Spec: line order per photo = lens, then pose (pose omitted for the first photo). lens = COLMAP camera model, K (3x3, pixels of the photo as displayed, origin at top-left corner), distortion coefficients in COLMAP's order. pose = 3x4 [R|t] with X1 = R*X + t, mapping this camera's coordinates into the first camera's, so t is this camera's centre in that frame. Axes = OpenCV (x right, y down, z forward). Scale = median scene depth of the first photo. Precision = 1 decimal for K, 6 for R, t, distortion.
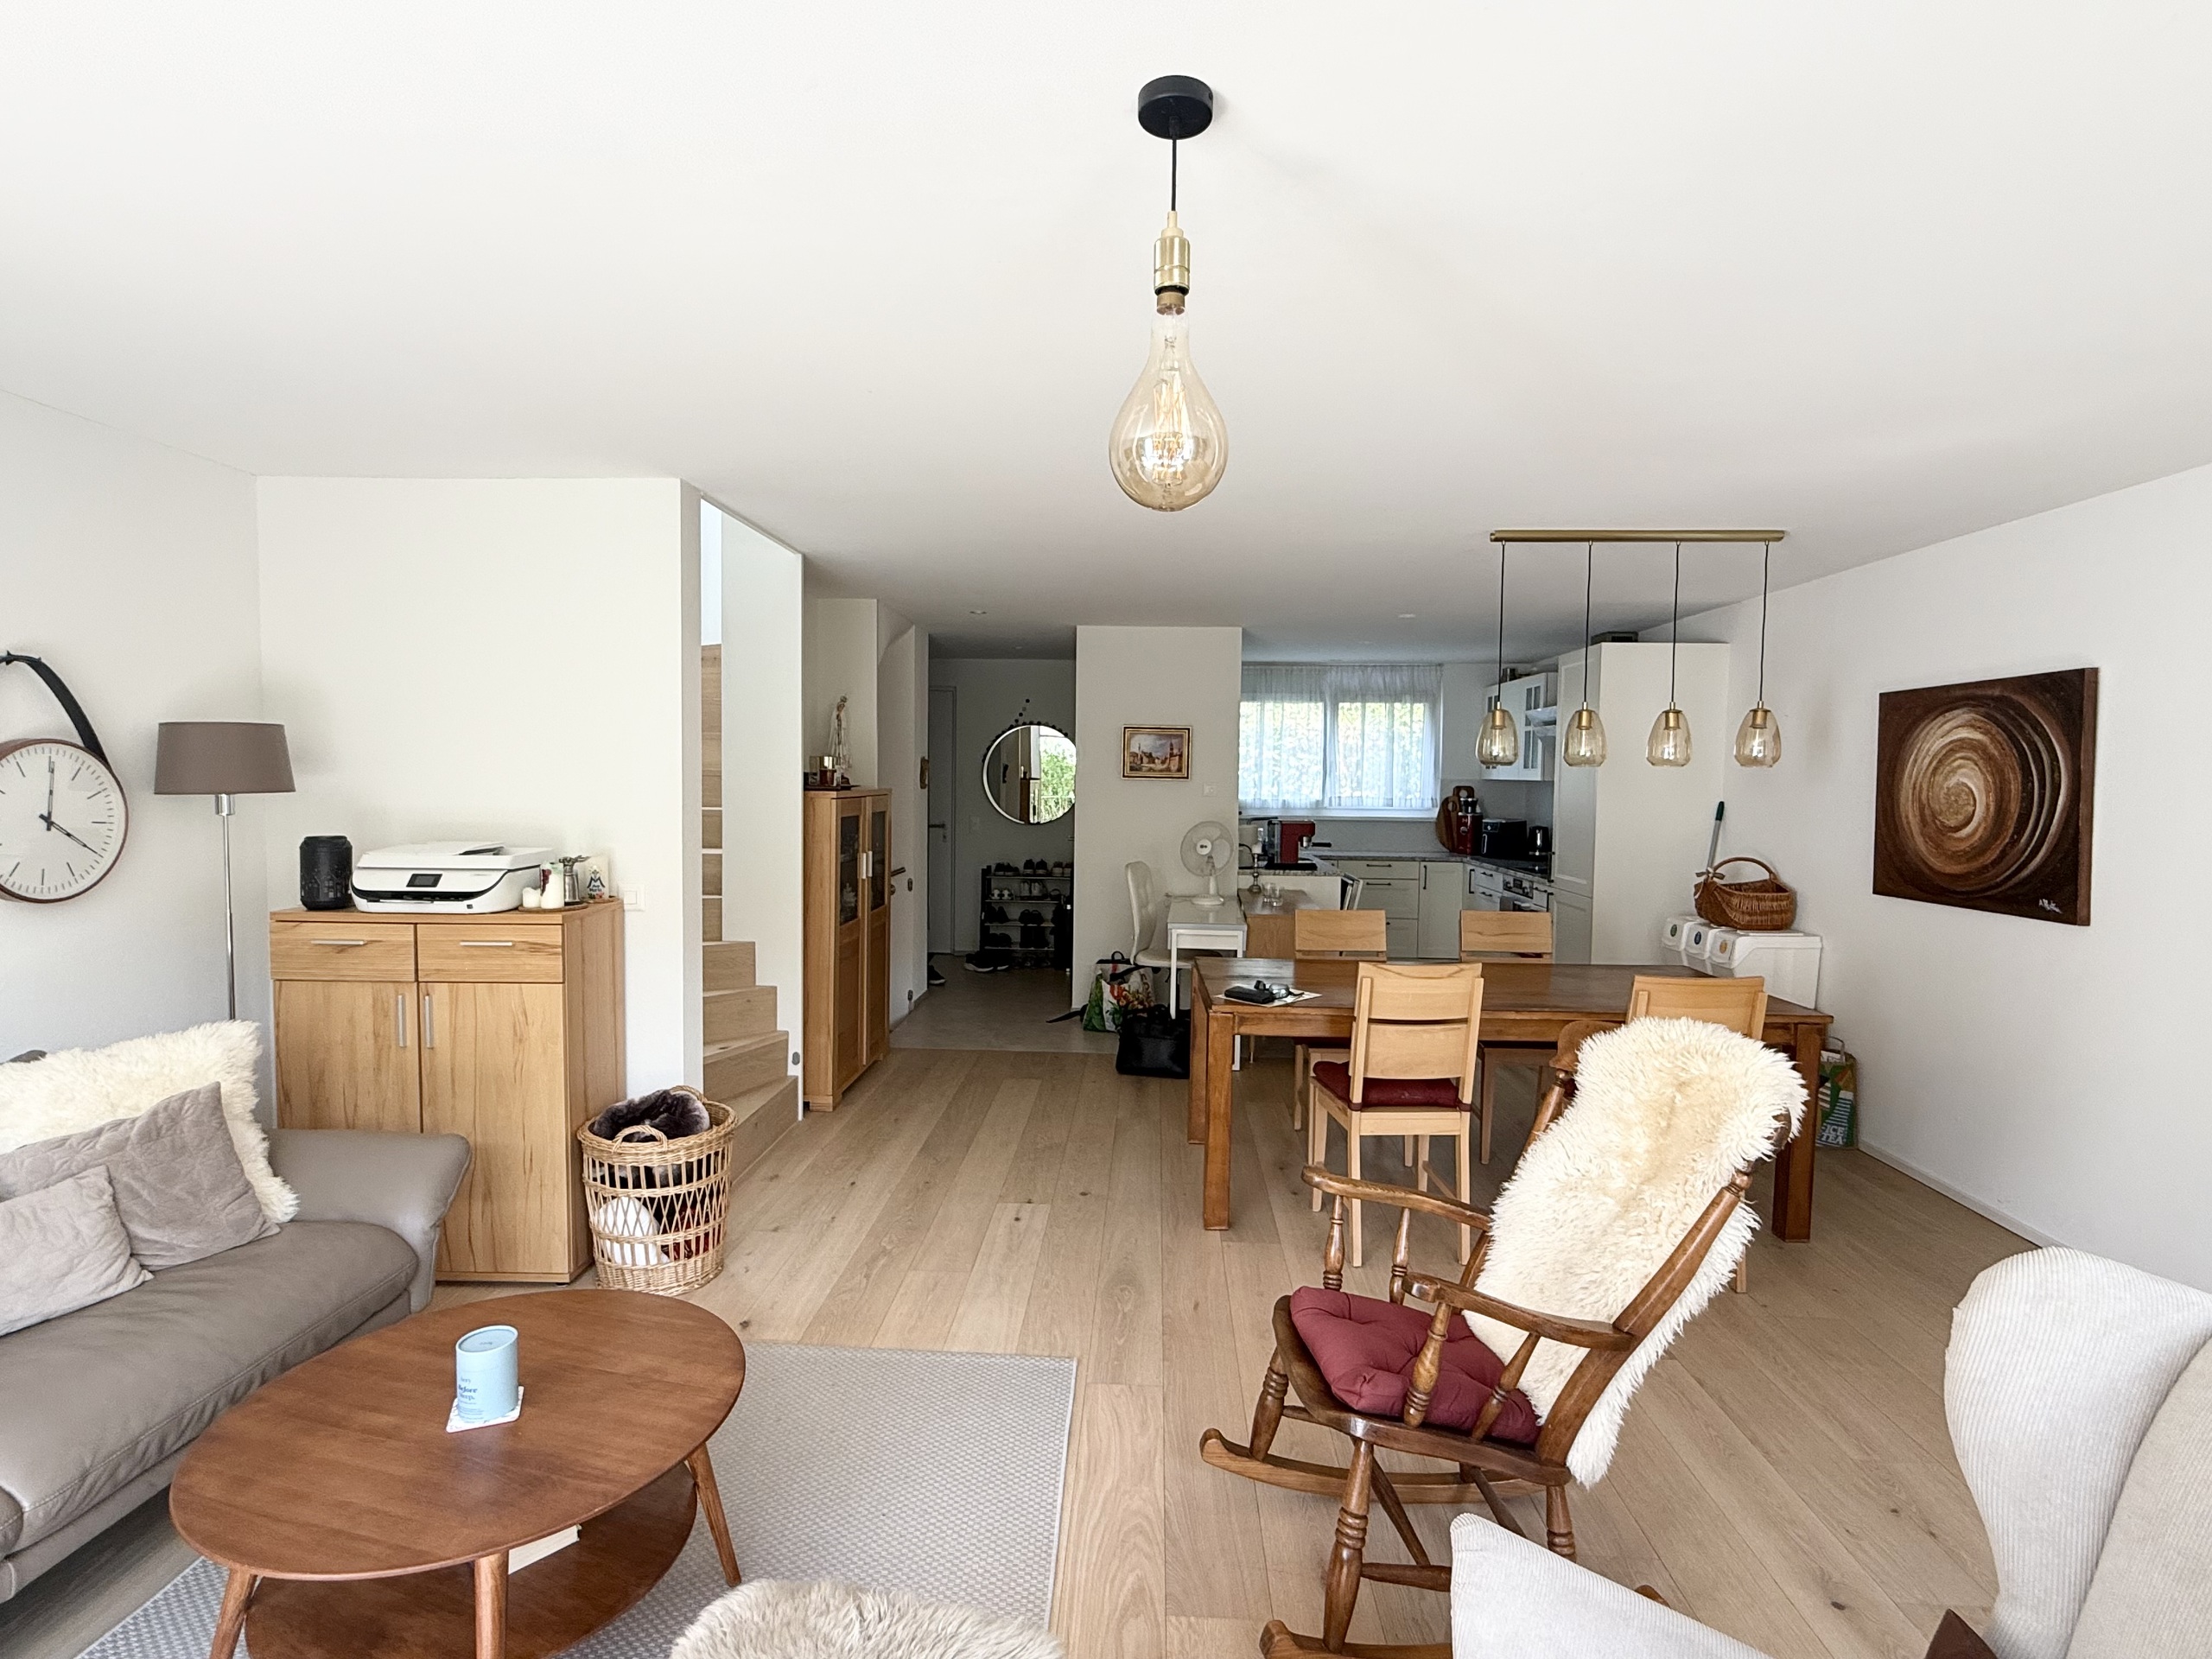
lens RADIAL K [[1129.8, 0, 1099.9], [0, 1129.8, 834.1], [0, 0, 1]] dist [-0.002517, 0.002901]
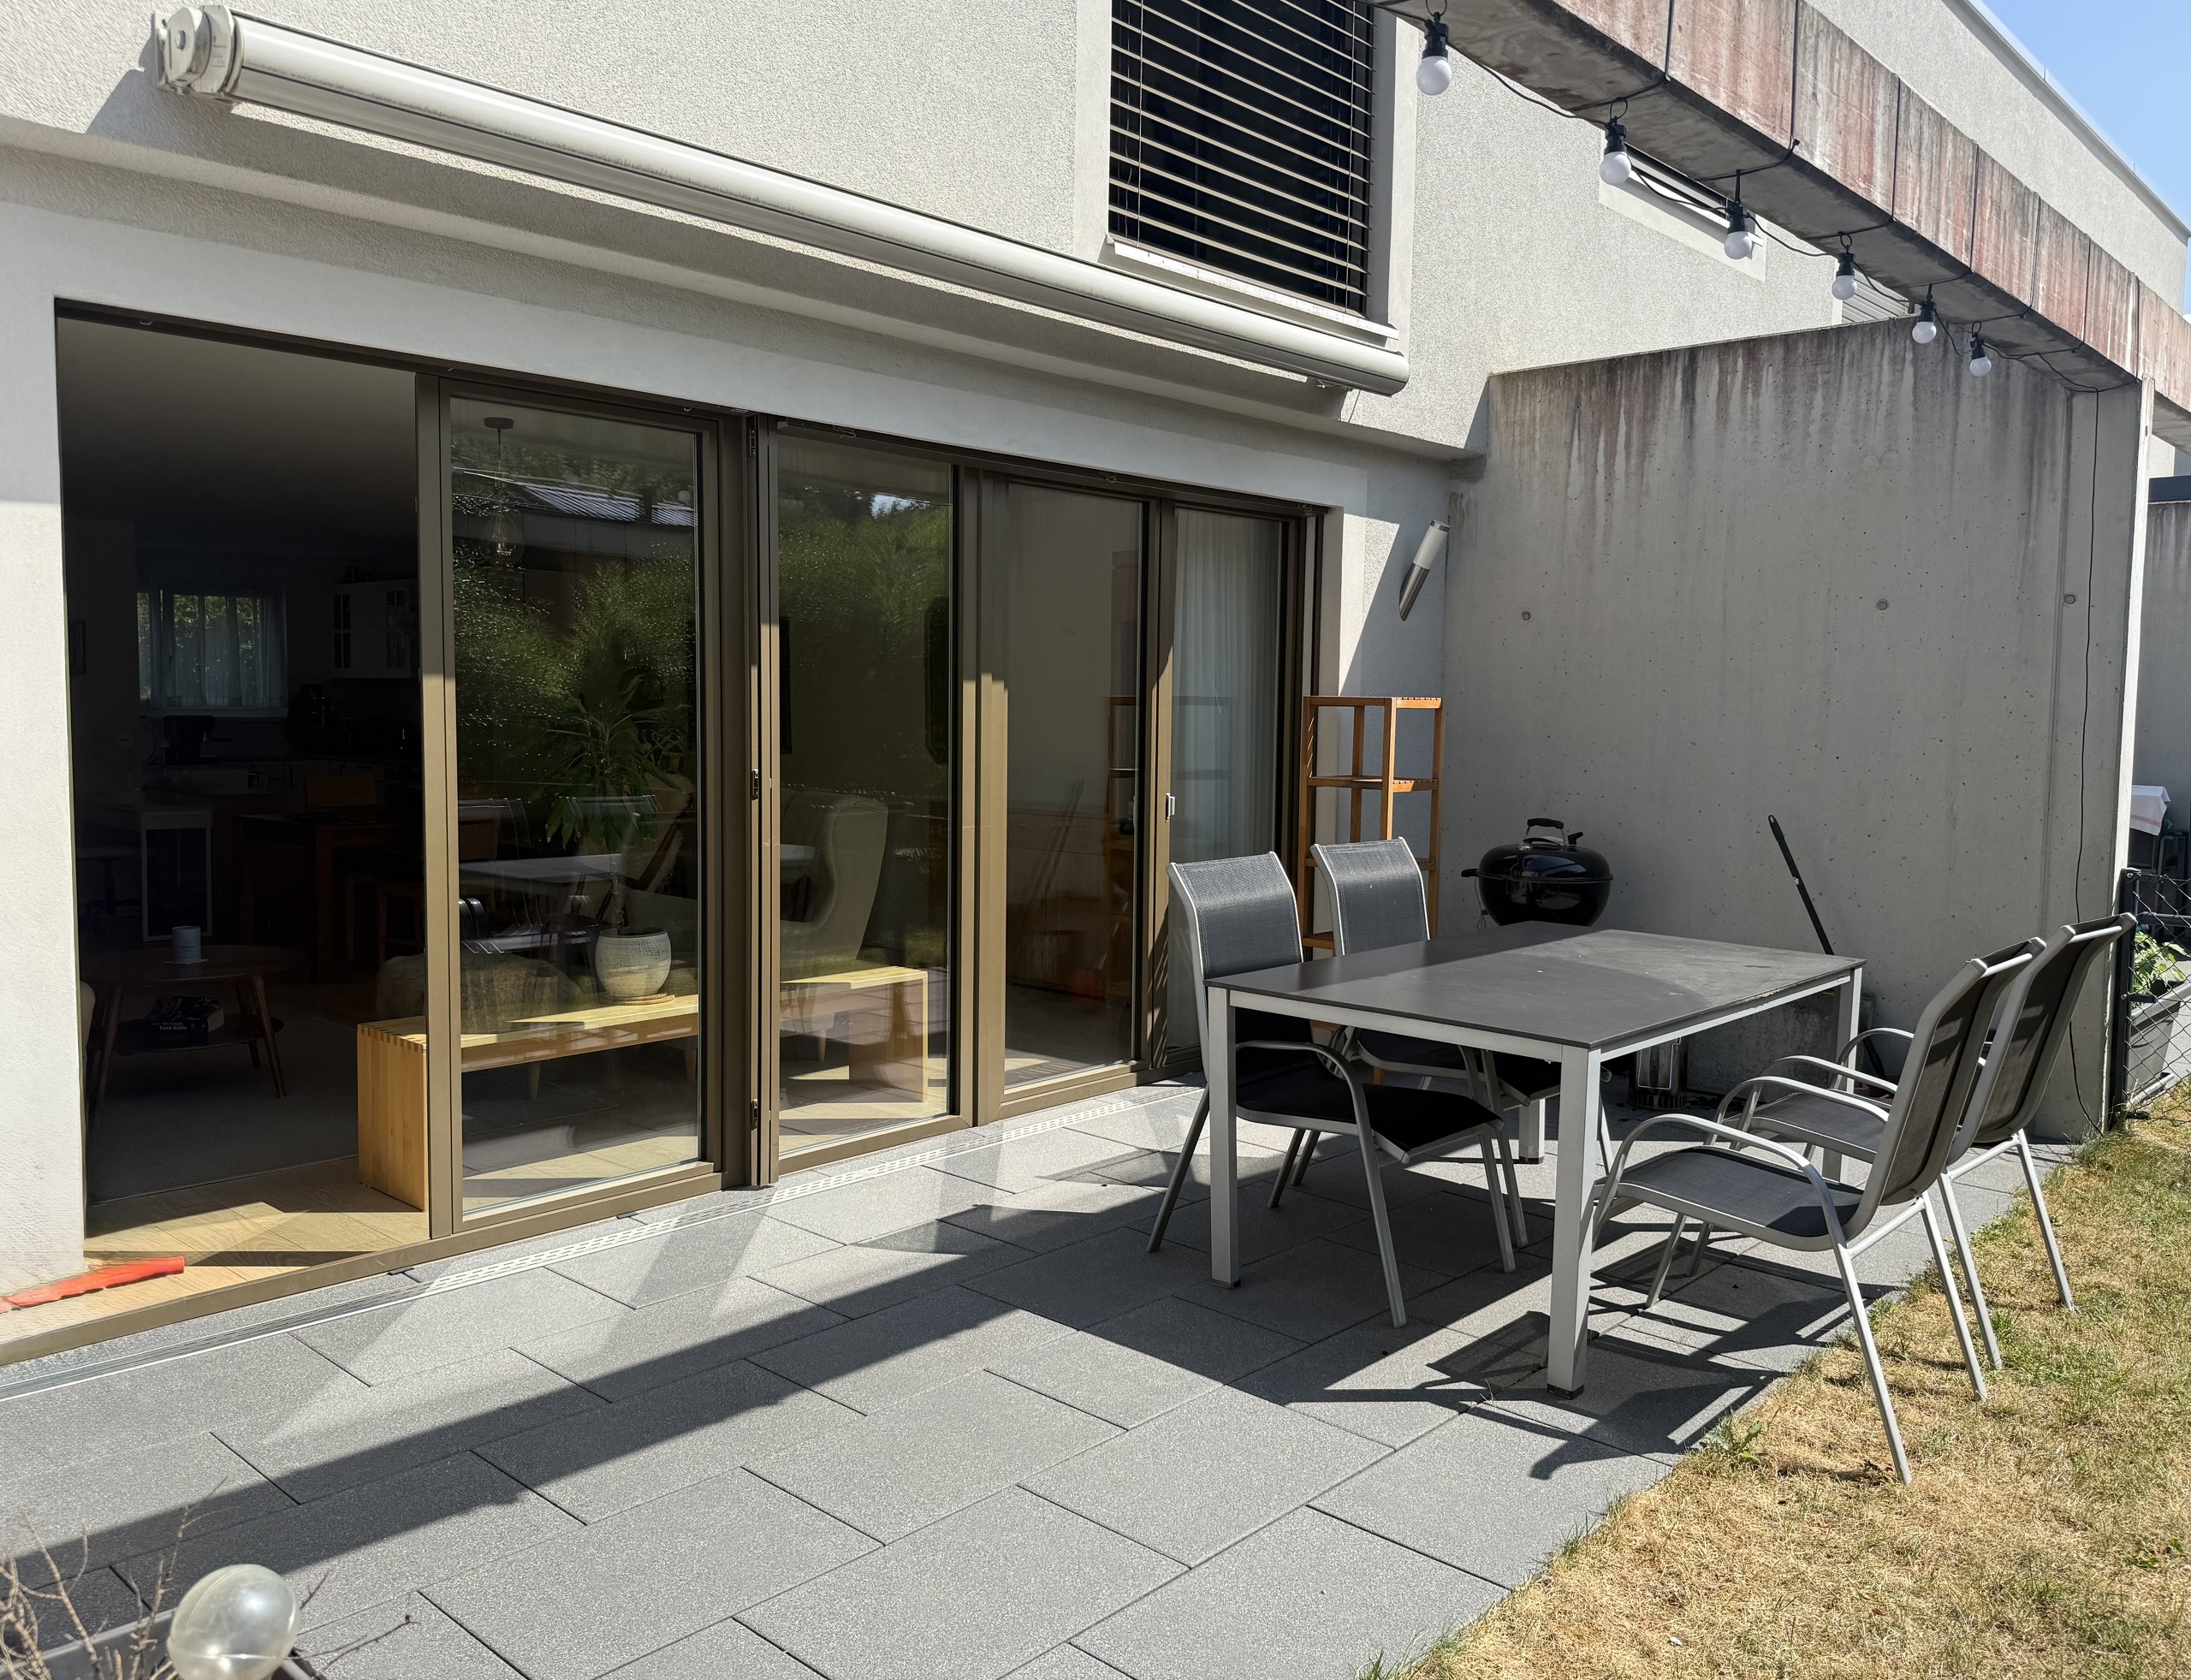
lens RADIAL K [[1687.6, 0, 1072.0], [0, 1687.6, 830.0], [0, 0, 1]] dist [0.040196, -0.063890]
pose [[0.647329, -0.062416, 0.759651, -0.802652], [0.037298, 0.998042, 0.050219, 0.072061], [-0.761298, -0.004174, 0.648389, -0.973525]]
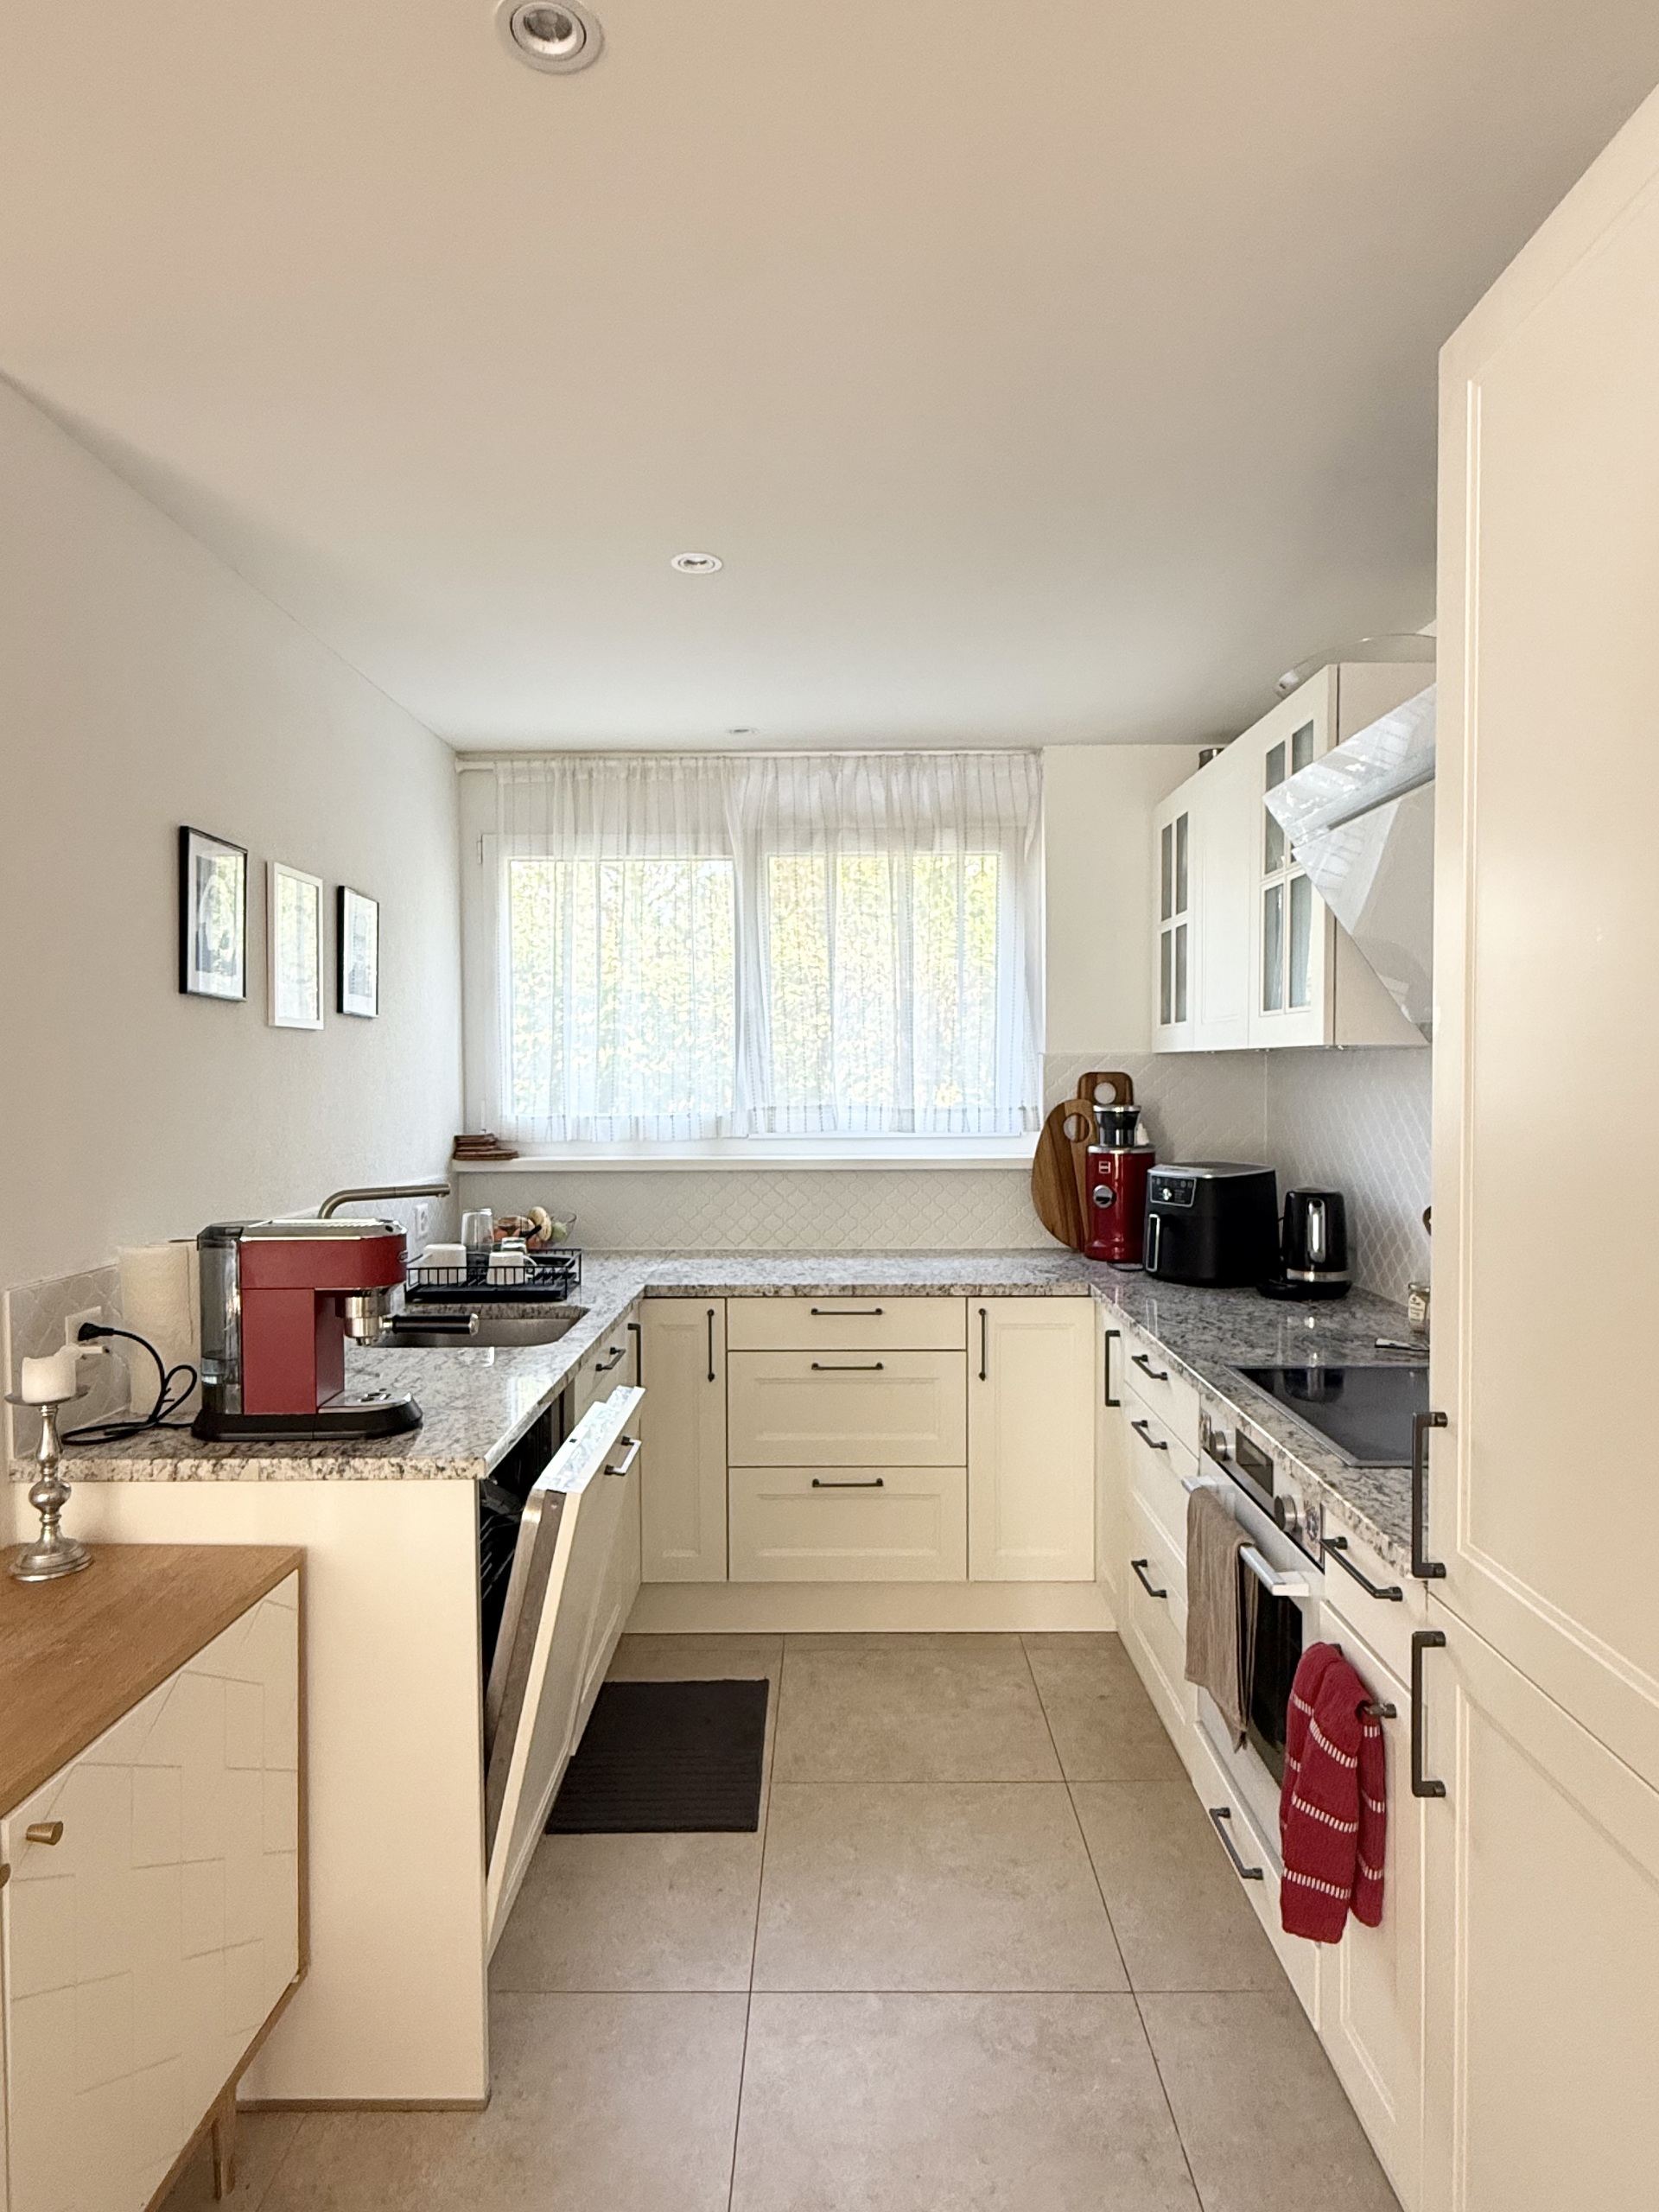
lens RADIAL K [[1299.0, 0, 832.8], [0, 1299.0, 1122.3], [0, 0, 1]] dist [0.019797, 0.000483]
pose [[0.998986, -0.017461, 0.041506, 0.454122], [0.017910, 0.999785, -0.010462, -0.049261], [-0.041314, 0.011195, 0.999083, 1.218581]]
